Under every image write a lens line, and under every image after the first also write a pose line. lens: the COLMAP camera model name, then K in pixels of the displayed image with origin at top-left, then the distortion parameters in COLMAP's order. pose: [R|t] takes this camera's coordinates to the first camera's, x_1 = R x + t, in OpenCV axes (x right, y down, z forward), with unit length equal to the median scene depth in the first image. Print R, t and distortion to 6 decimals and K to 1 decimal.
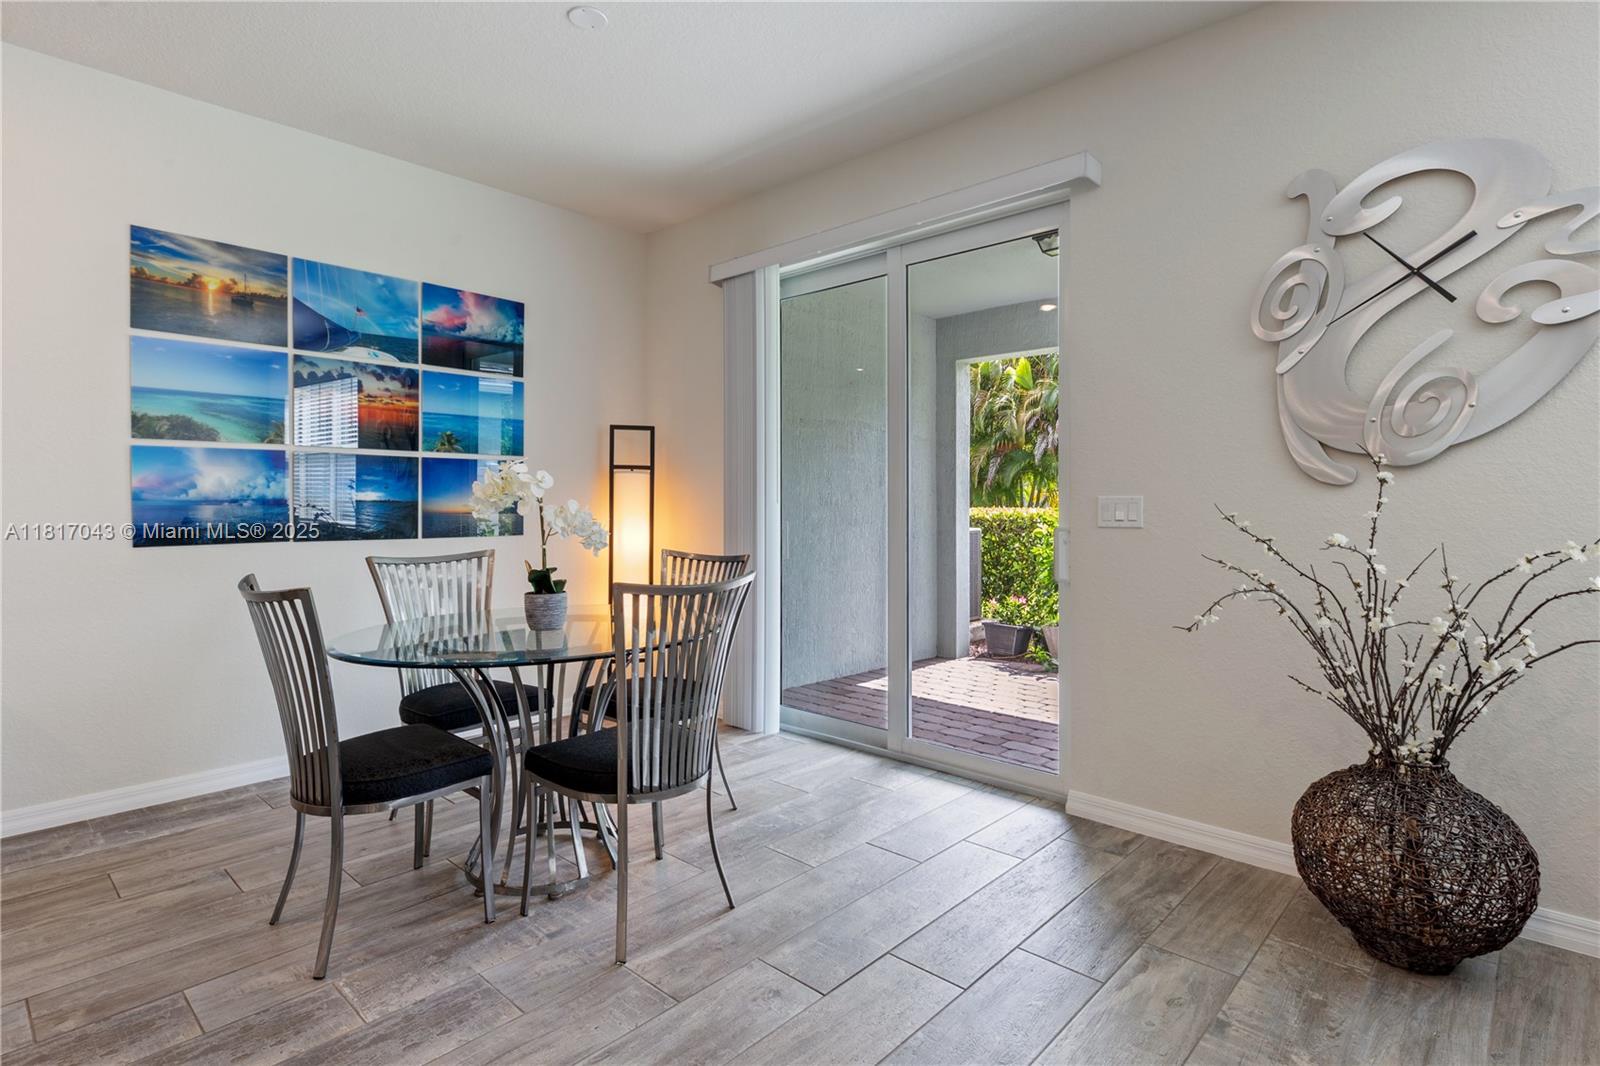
lens RADIAL K [[798.2, 0, 796.6], [0, 798.2, 513.1], [0, 0, 1]] dist [0.001353, -0.001654]
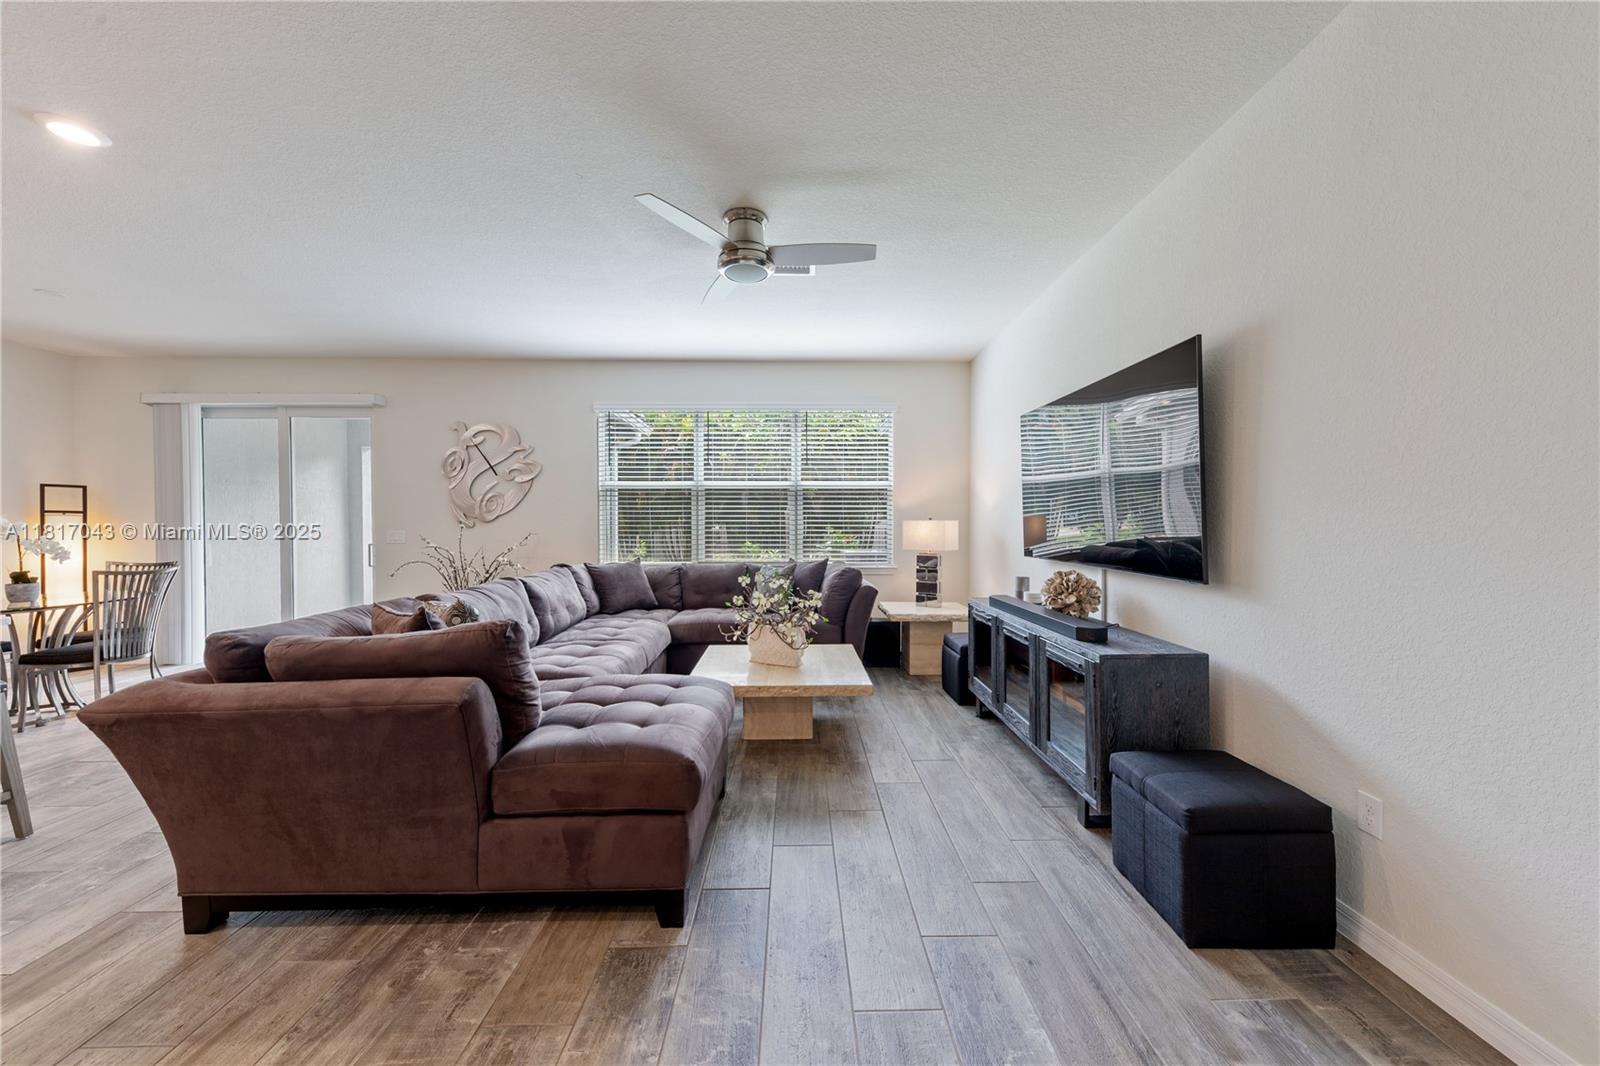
lens RADIAL K [[565.7, 0, 803.6], [0, 565.7, 532.2], [0, 0, 1]] dist [0.005221, -0.000282]
pose [[0.720070, -0.011185, 0.693811, 0.080295], [0.011529, 0.999925, 0.004154, -0.008728], [-0.693806, 0.005008, 0.720145, -1.095367]]
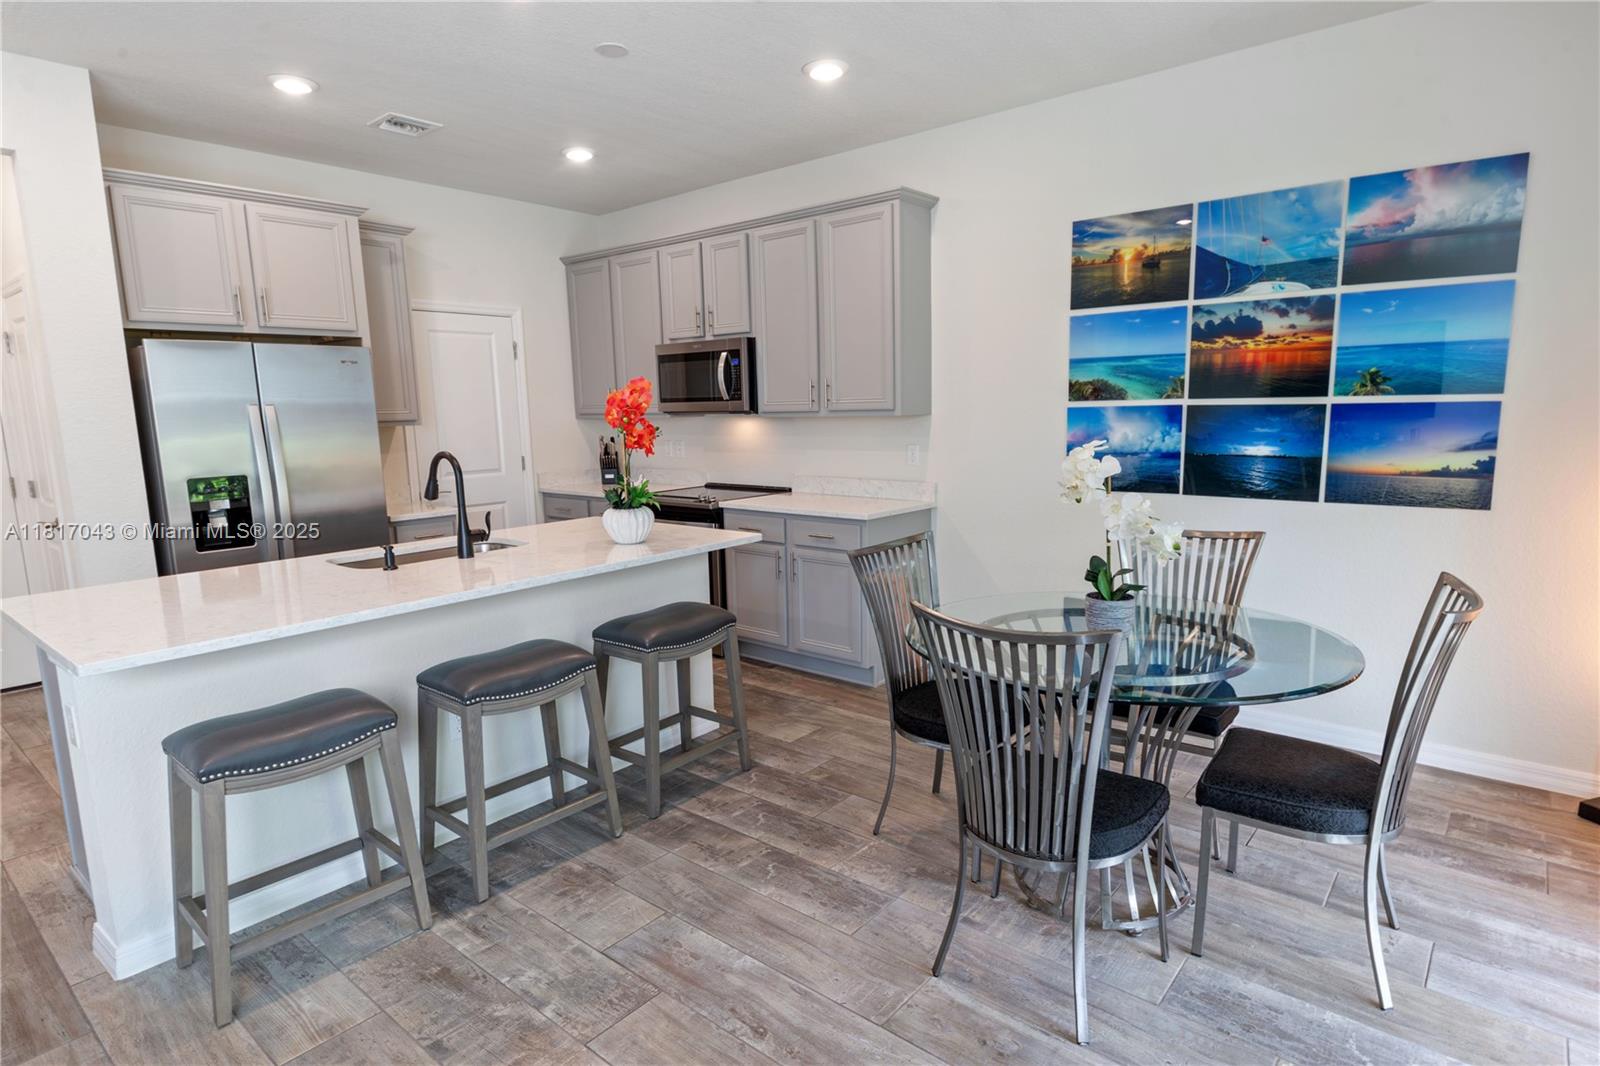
lens RADIAL K [[852.5, 0, 806.2], [0, 852.5, 540.7], [0, 0, 1]] dist [0.001857, -0.000044]
pose [[0.049186, 0.157602, -0.986277, 0.464309], [0.008208, 0.987375, 0.158187, -0.088715], [0.998756, -0.015876, 0.047271, 0.501833]]
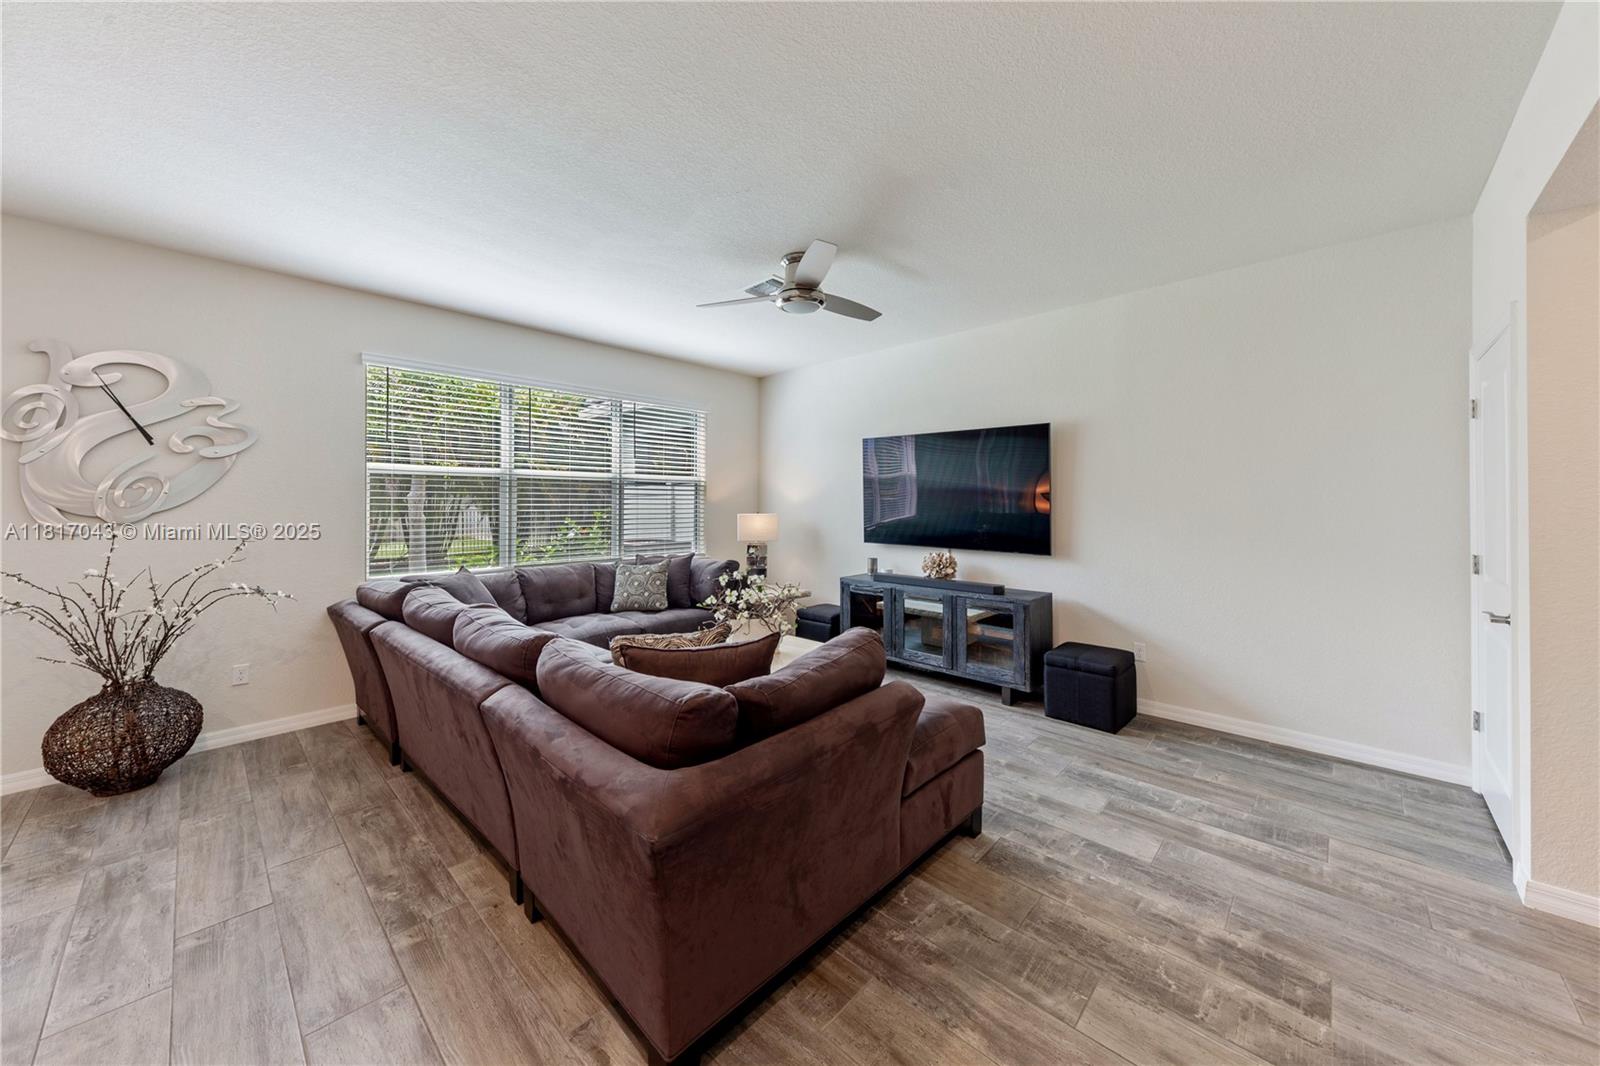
lens RADIAL K [[575.9, 0, 795.6], [0, 575.9, 495.9], [0, 0, 1]] dist [0.008079, -0.000039]
pose [[0.007131, 0.013218, 0.999887, -0.393744], [0.013957, 0.999814, -0.013316, -0.060246], [-0.999877, 0.014051, 0.006946, -0.385315]]
